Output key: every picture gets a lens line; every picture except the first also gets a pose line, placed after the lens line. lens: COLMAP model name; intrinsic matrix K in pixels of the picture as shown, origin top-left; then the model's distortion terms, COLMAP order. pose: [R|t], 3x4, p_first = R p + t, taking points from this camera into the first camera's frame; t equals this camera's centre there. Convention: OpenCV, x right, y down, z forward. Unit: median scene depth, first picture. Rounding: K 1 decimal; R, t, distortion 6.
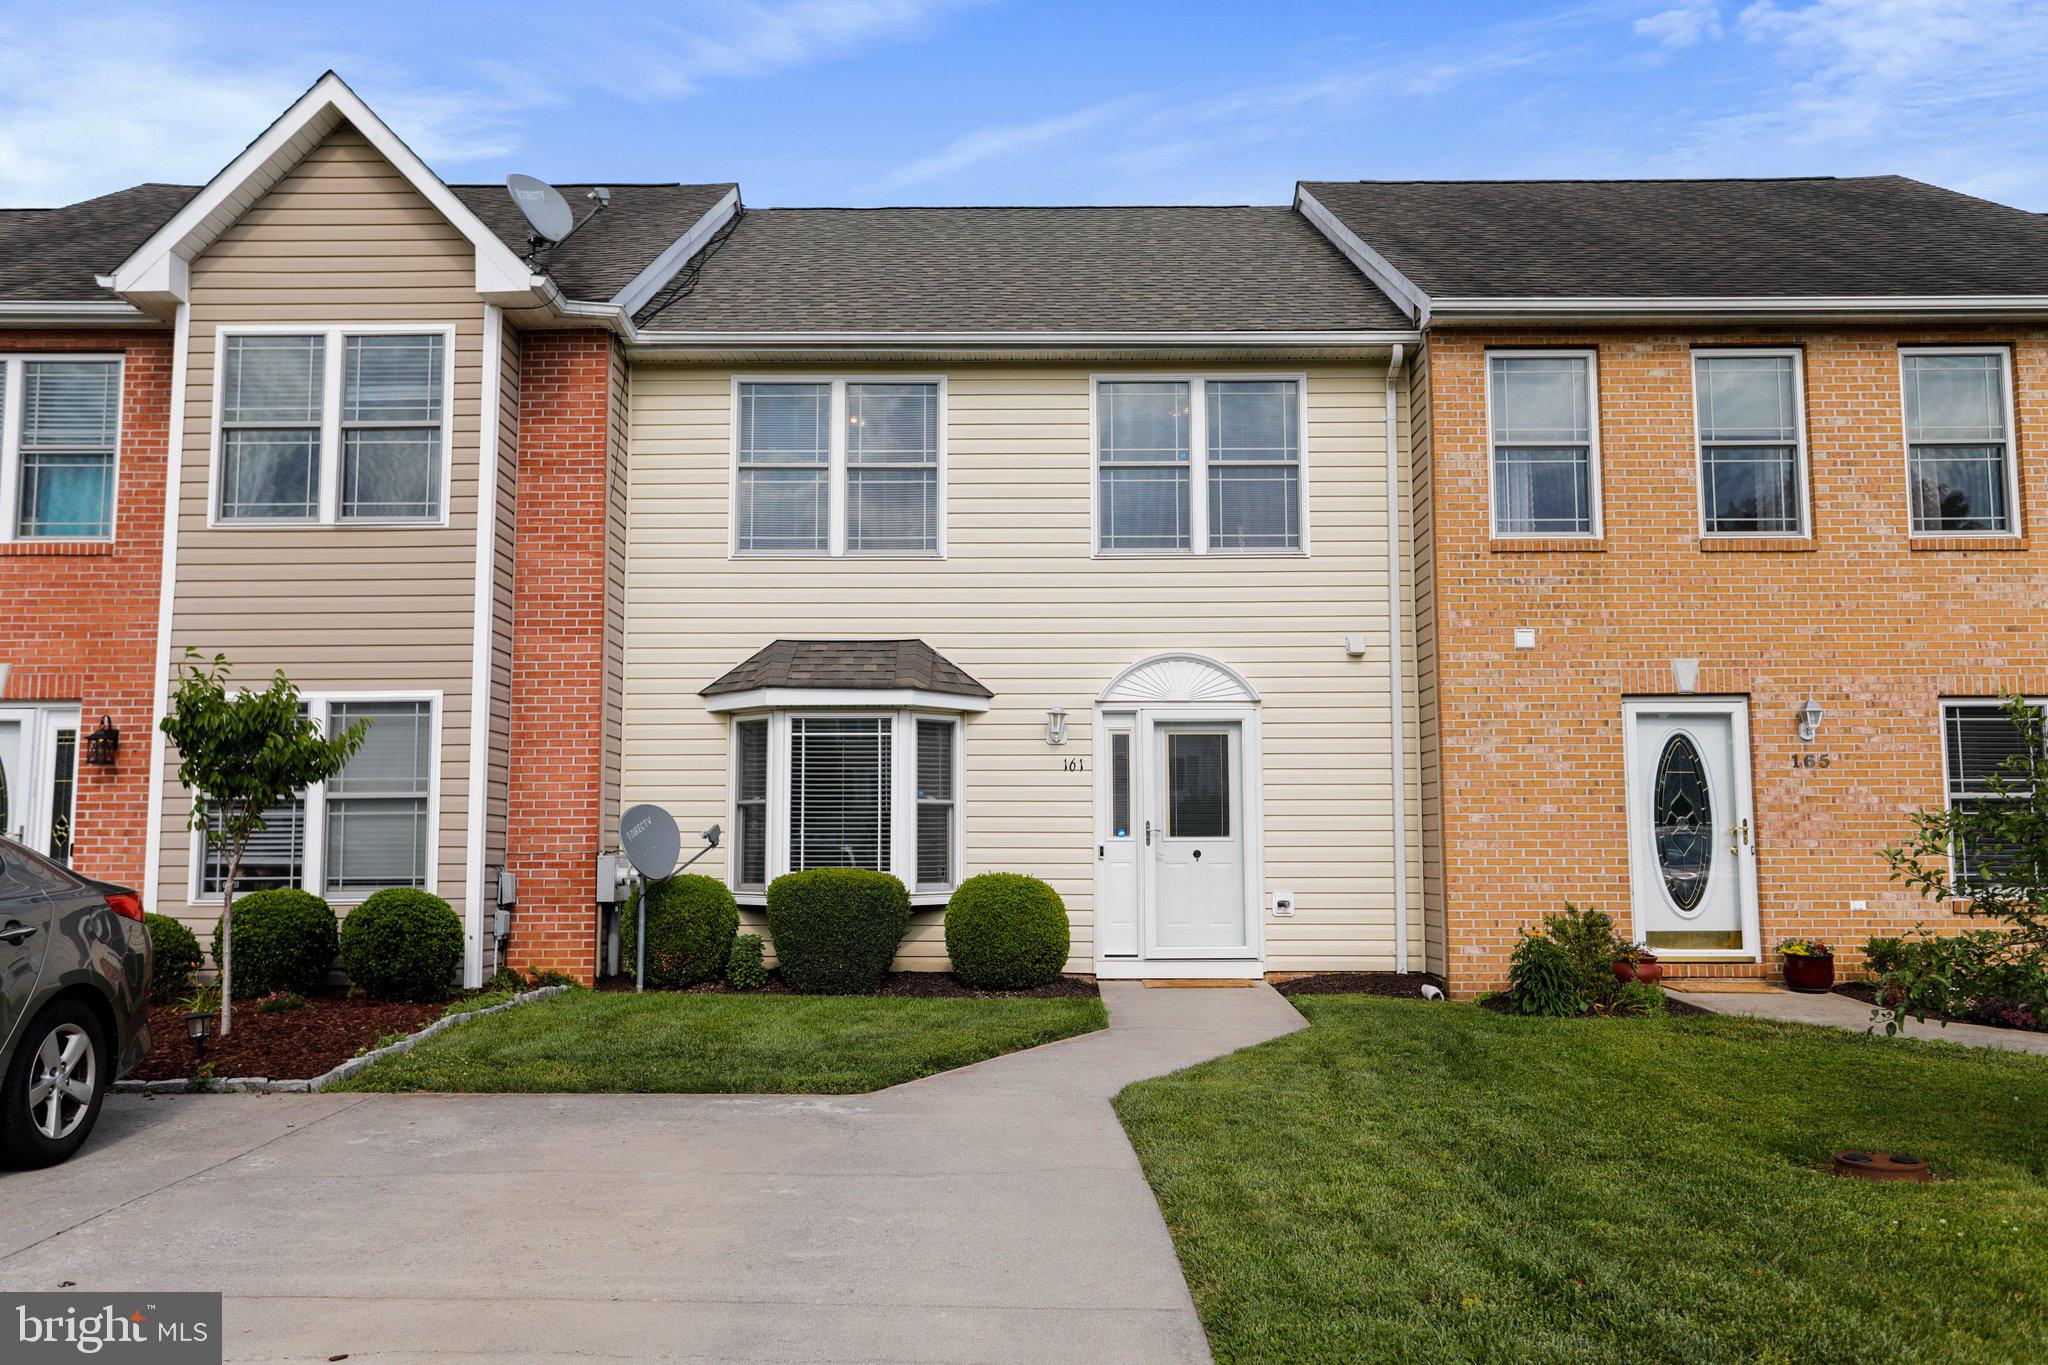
lens RADIAL K [[1705.4, 0, 1020.2], [0, 1705.4, 680.1], [0, 0, 1]] dist [0.003519, 0.009565]
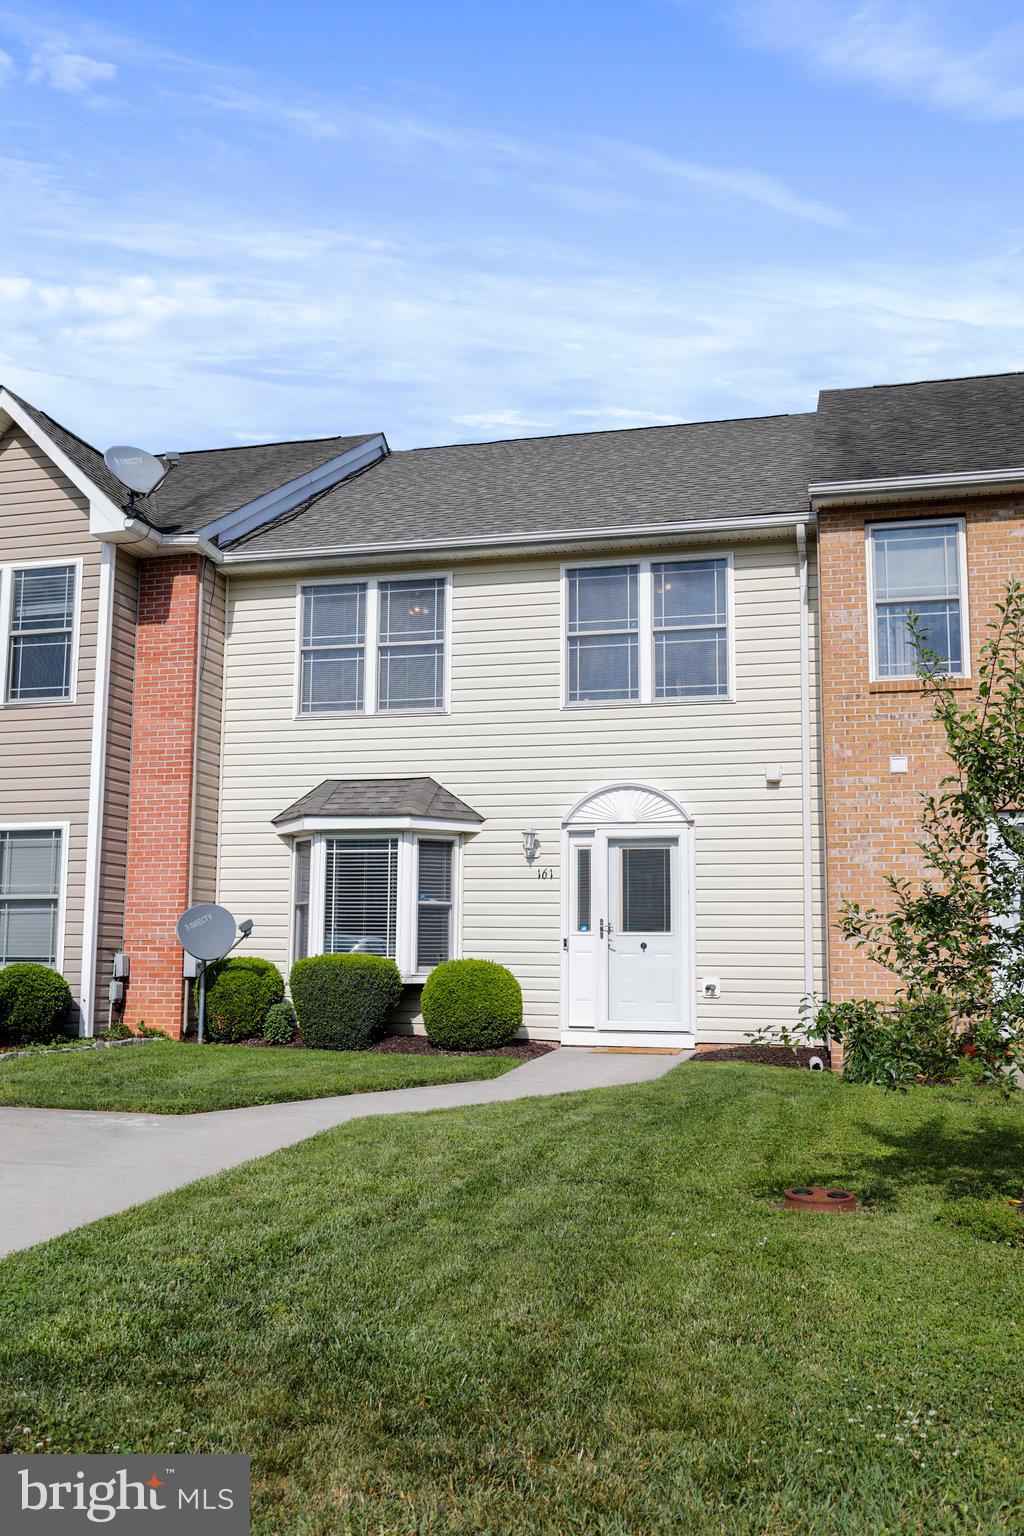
lens RADIAL K [[1391.3, 0, 498.2], [0, 1391.3, 775.3], [0, 0, 1]] dist [0.004948, 0.002652]
pose [[0.965183, -0.022698, -0.260589, 0.275964], [0.015660, 0.999455, -0.029051, 0.006453], [0.261106, 0.023959, 0.965013, -0.001611]]
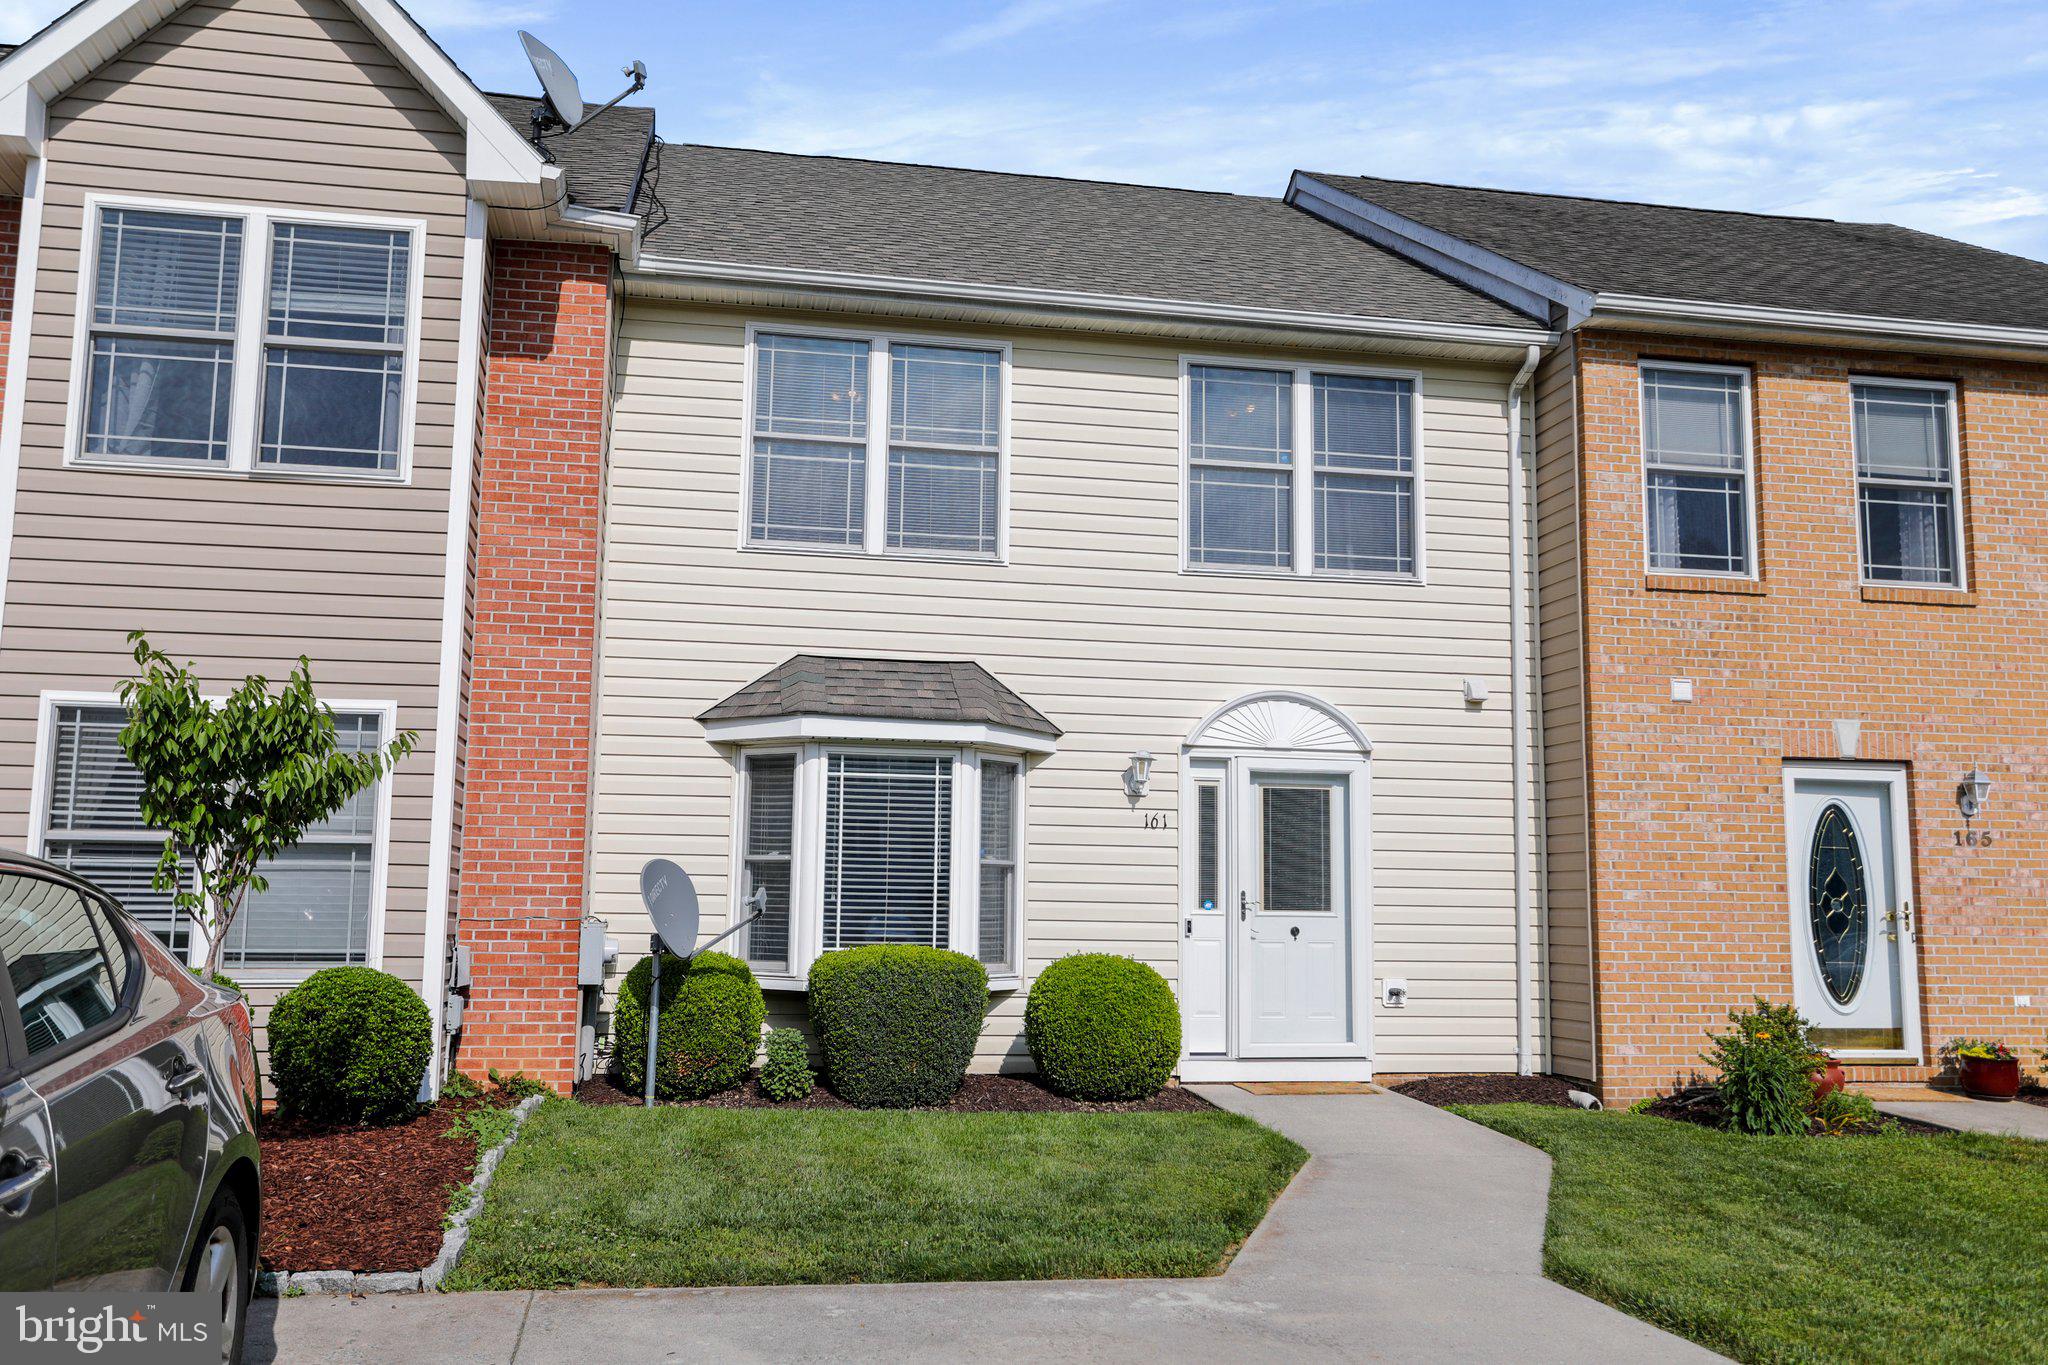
lens RADIAL K [[1792.3, 0, 1029.5], [0, 1792.3, 676.2], [0, 0, 1]] dist [-0.007852, 0.038579]
pose [[0.980822, 0.041357, 0.190468, -0.203386], [-0.036044, 0.998861, -0.031276, 0.009214], [-0.191544, 0.023811, 0.981195, 0.163795]]
